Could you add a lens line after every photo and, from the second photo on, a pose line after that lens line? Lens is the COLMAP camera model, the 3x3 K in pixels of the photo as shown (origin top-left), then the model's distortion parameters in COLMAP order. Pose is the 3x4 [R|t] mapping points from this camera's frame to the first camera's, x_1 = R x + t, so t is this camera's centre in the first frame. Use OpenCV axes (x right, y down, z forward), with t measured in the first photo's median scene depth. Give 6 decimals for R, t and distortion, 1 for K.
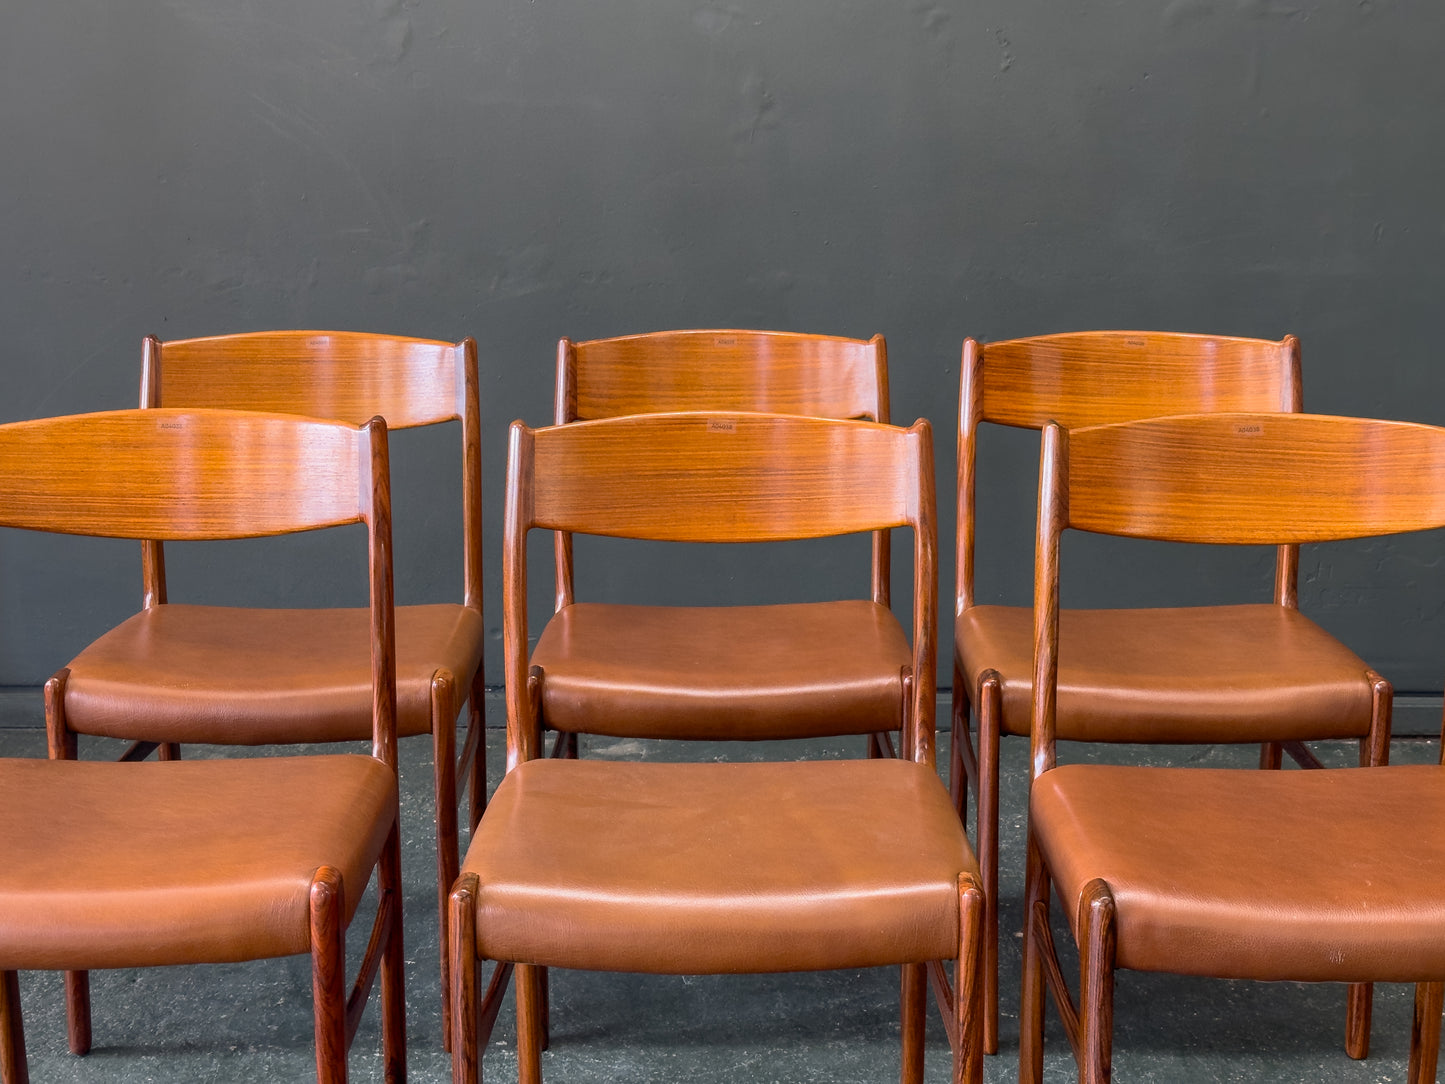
lens RADIAL K [[2096.5, 0, 729.1], [0, 2096.5, 536.7], [0, 0, 1]] dist [0.097735, 0.000000]
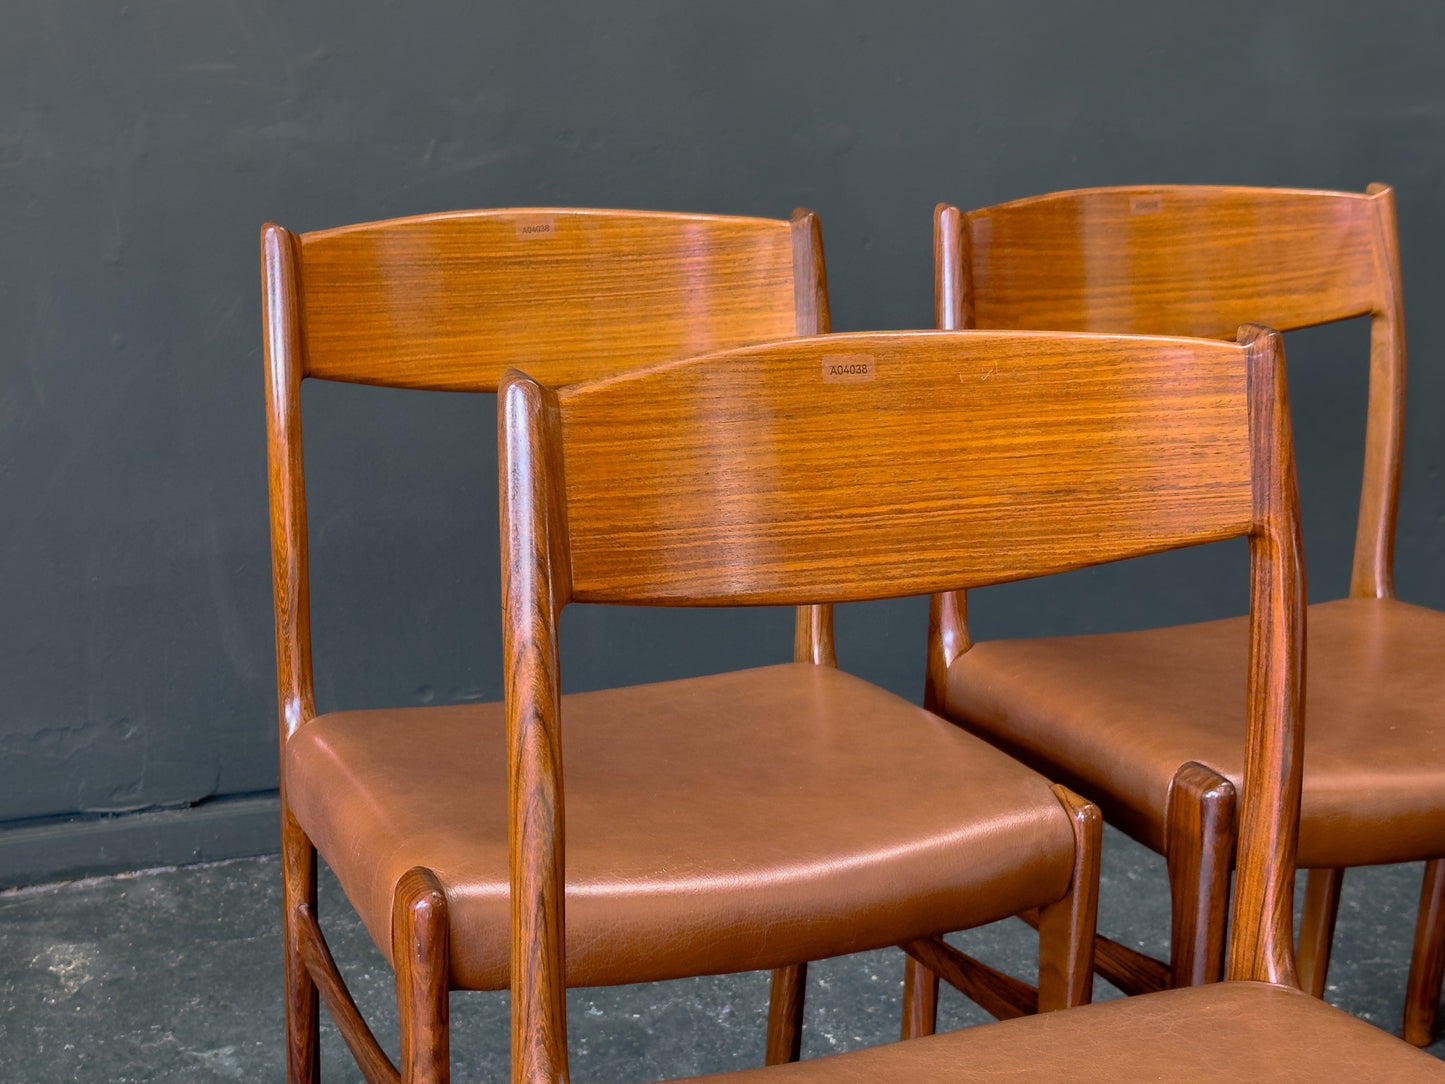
lens RADIAL K [[2257.3, 0, 667.3], [0, 2257.3, 592.0], [0, 0, 1]] dist [0.136437, 0.000000]
pose [[0.927287, -0.087430, 0.363998, -0.445289], [0.071450, 0.995805, 0.057166, -0.030278], [-0.367469, -0.027002, 0.929644, 0.468210]]
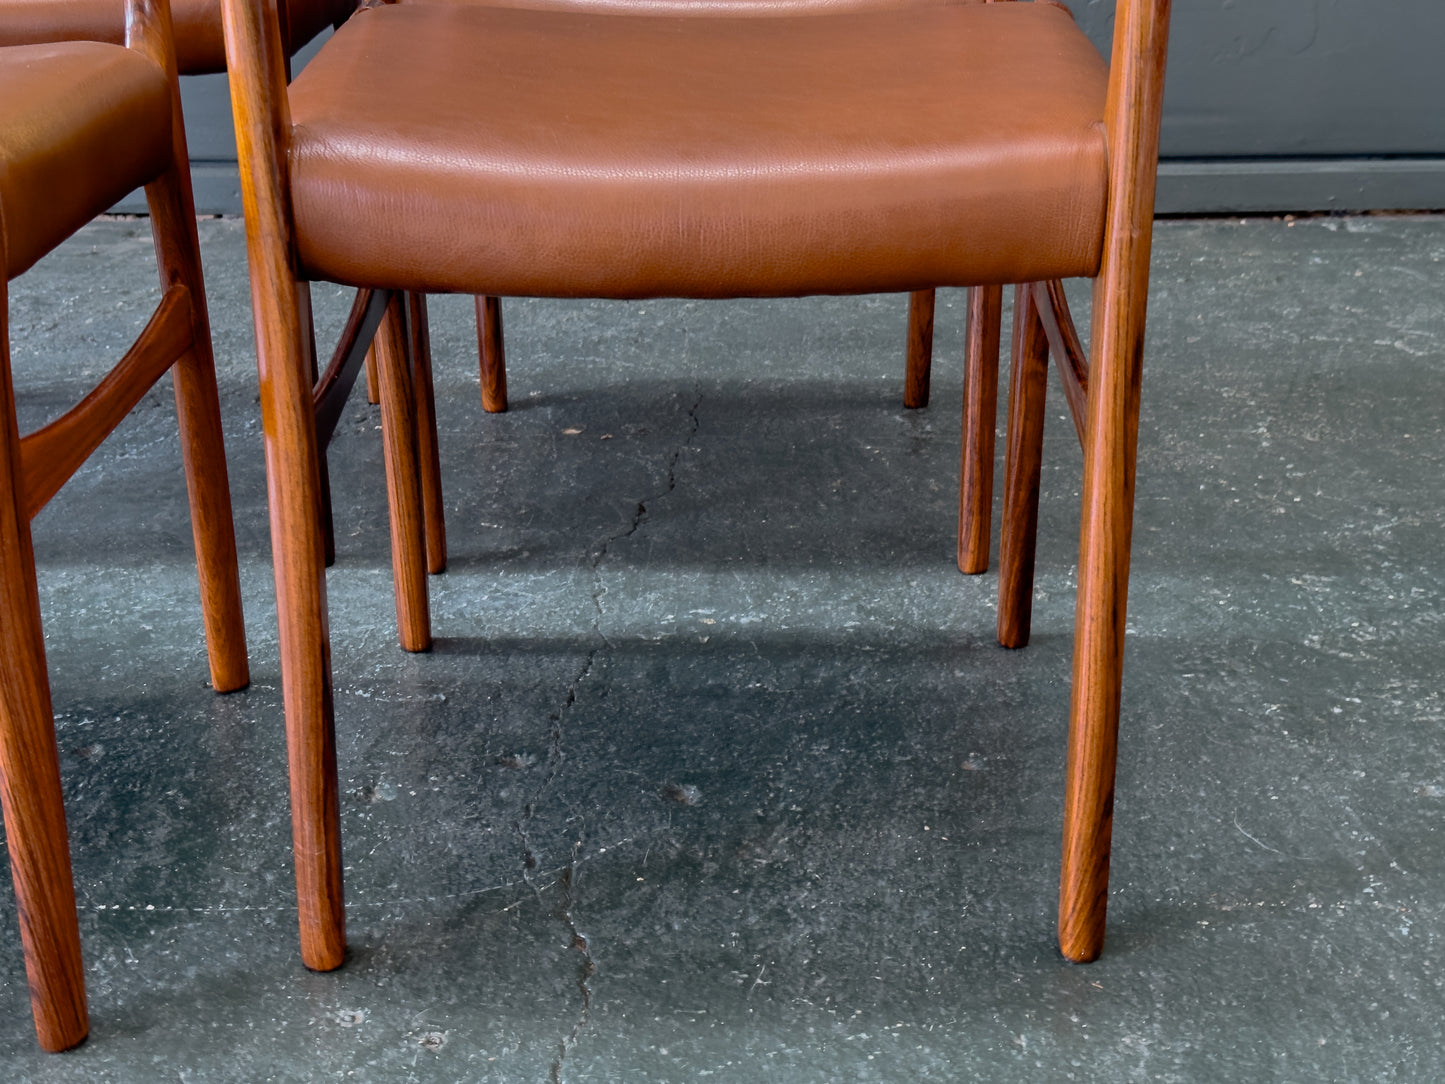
lens RADIAL K [[2042.0, 0, 711.1], [0, 2042.0, 527.0], [0, 0, 1]] dist [0.113012, 0.000000]
pose [[0.999725, -0.003283, -0.023207, 0.230482], [0.006786, 0.988278, 0.152511, 0.133920], [0.022434, -0.152627, 0.988029, 0.367726]]
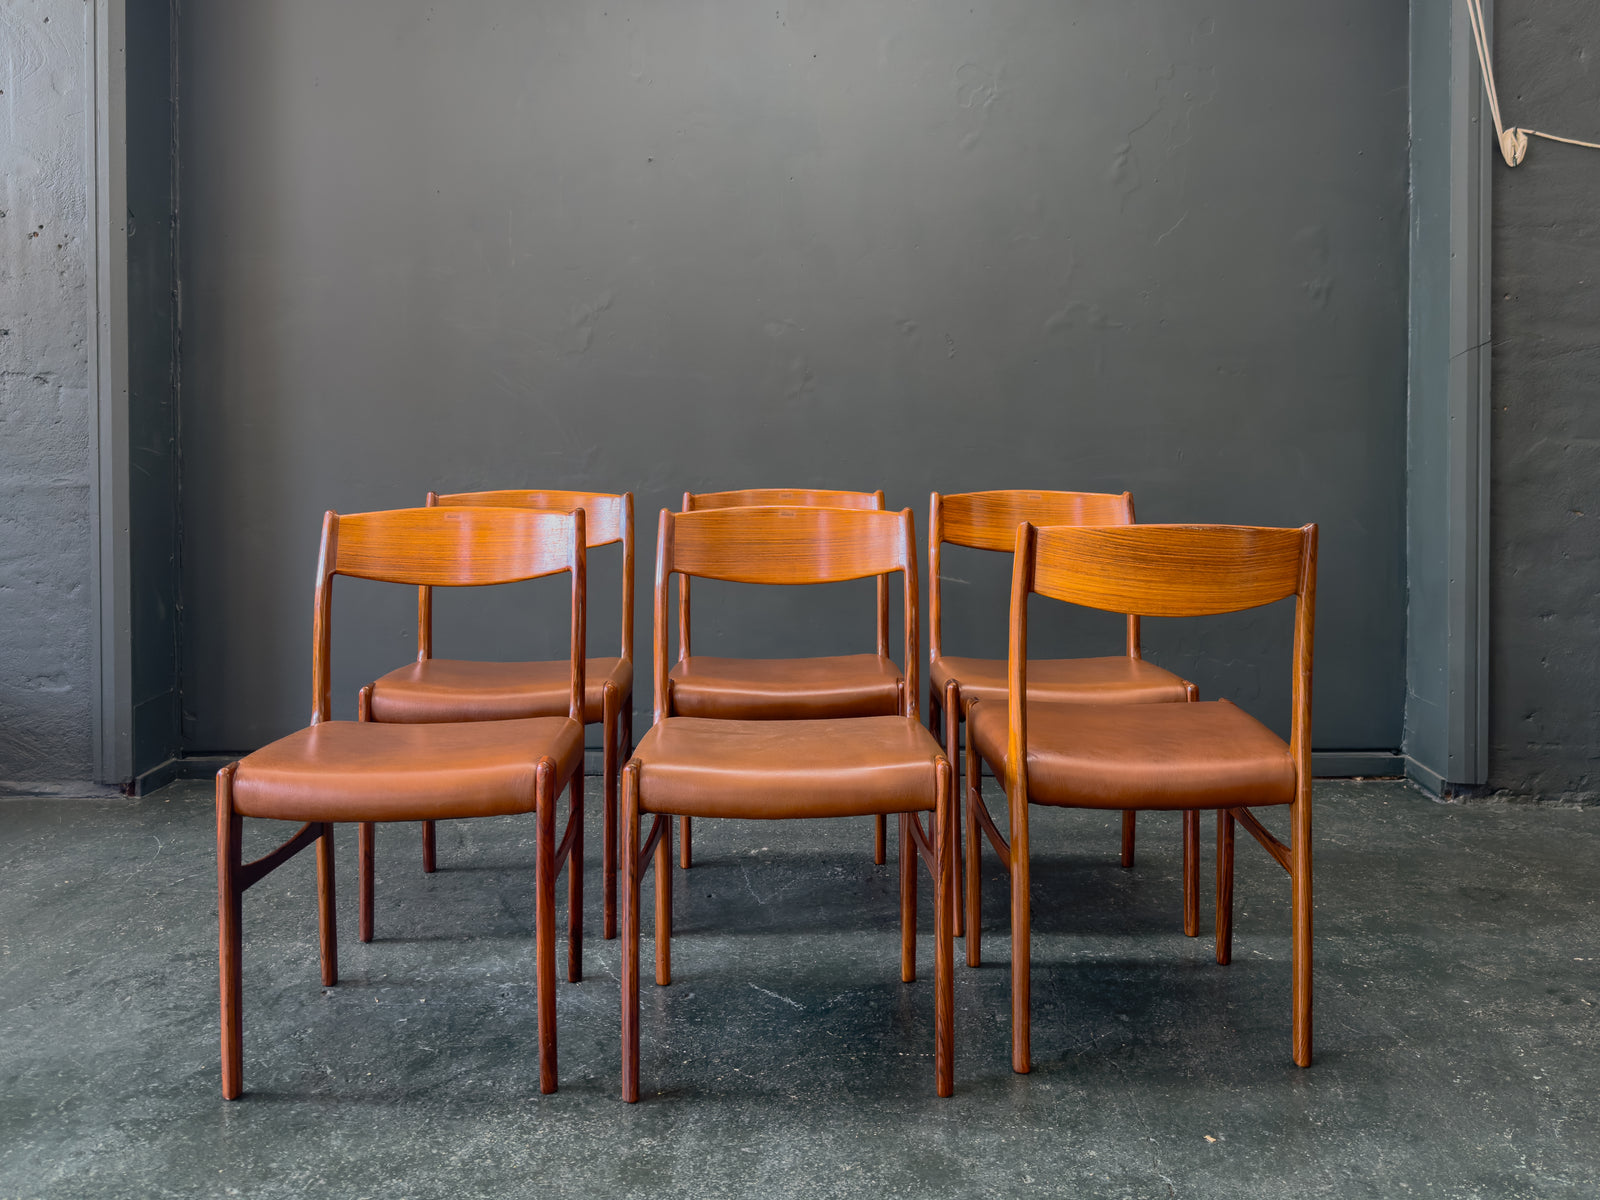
lens RADIAL K [[1413.5, 0, 820.8], [0, 1413.5, 451.7], [0, 0, 1]] dist [0.073919, -0.064300]
pose [[0.999450, 0.000953, 0.033152, -0.012363], [0.006046, 0.977603, -0.210369, 0.118142], [-0.032610, 0.210453, 0.977060, -0.093223]]
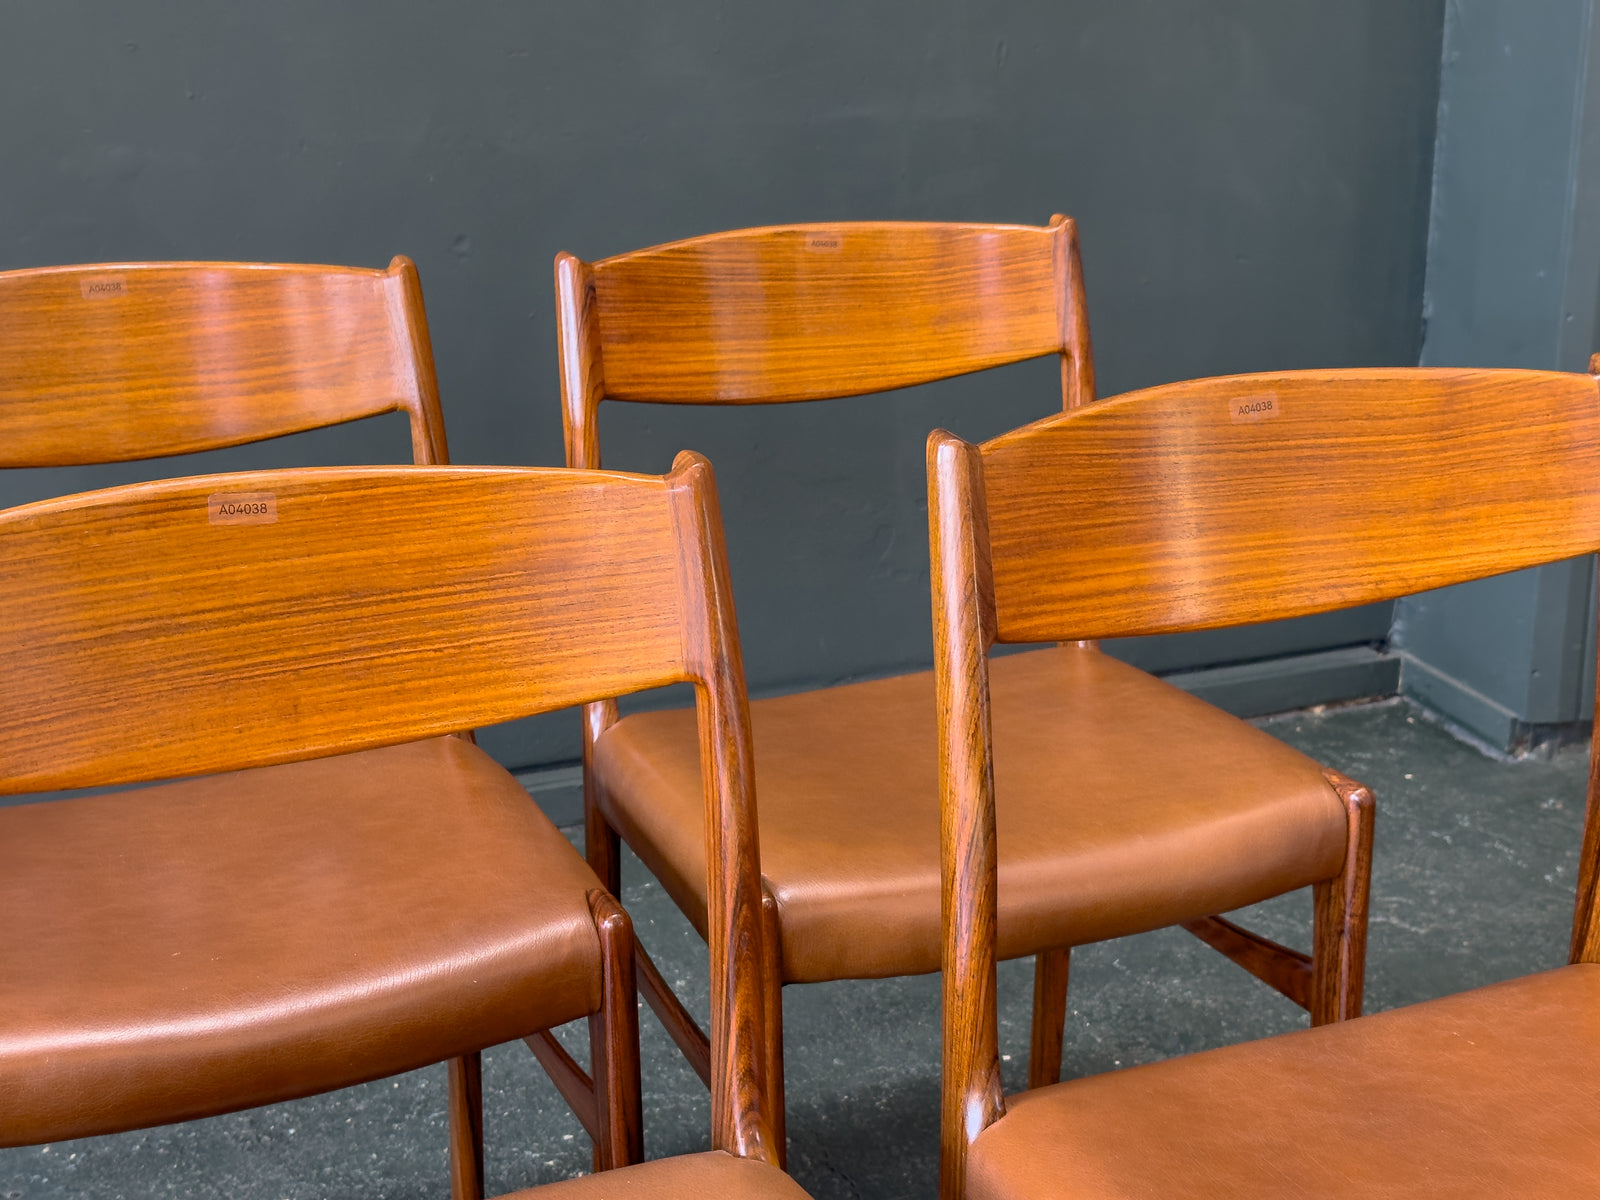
lens RADIAL K [[2261.0, 0, 817.1], [0, 2261.0, 610.8], [0, 0, 1]] dist [0.113012, 0.000000]
pose [[0.925960, -0.125335, 0.356216, -0.057546], [0.095847, 0.990427, 0.099334, -0.059420], [-0.365256, -0.057837, 0.929109, 0.446226]]
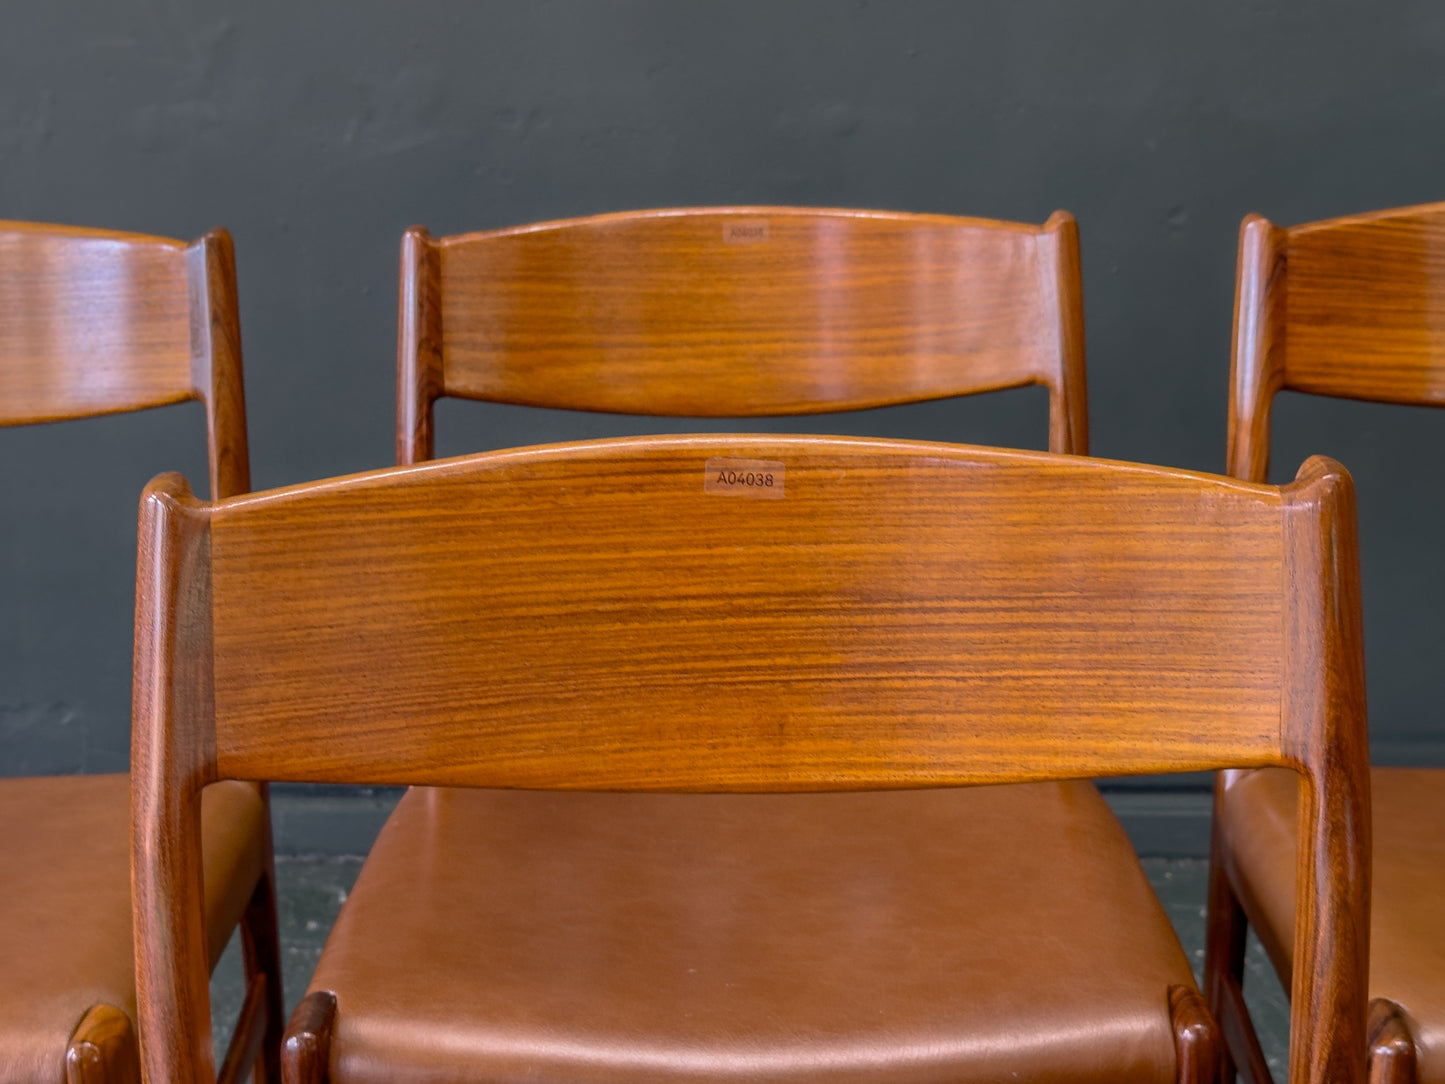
lens RADIAL K [[2151.0, 0, 708.8], [0, 2151.0, 534.4], [0, 0, 1]] dist [0.142274, 0.000000]
pose [[0.999816, -0.011199, -0.015568, -0.003593], [0.012021, 0.998482, 0.053745, -0.055601], [0.014942, -0.053922, 0.998433, 0.551374]]
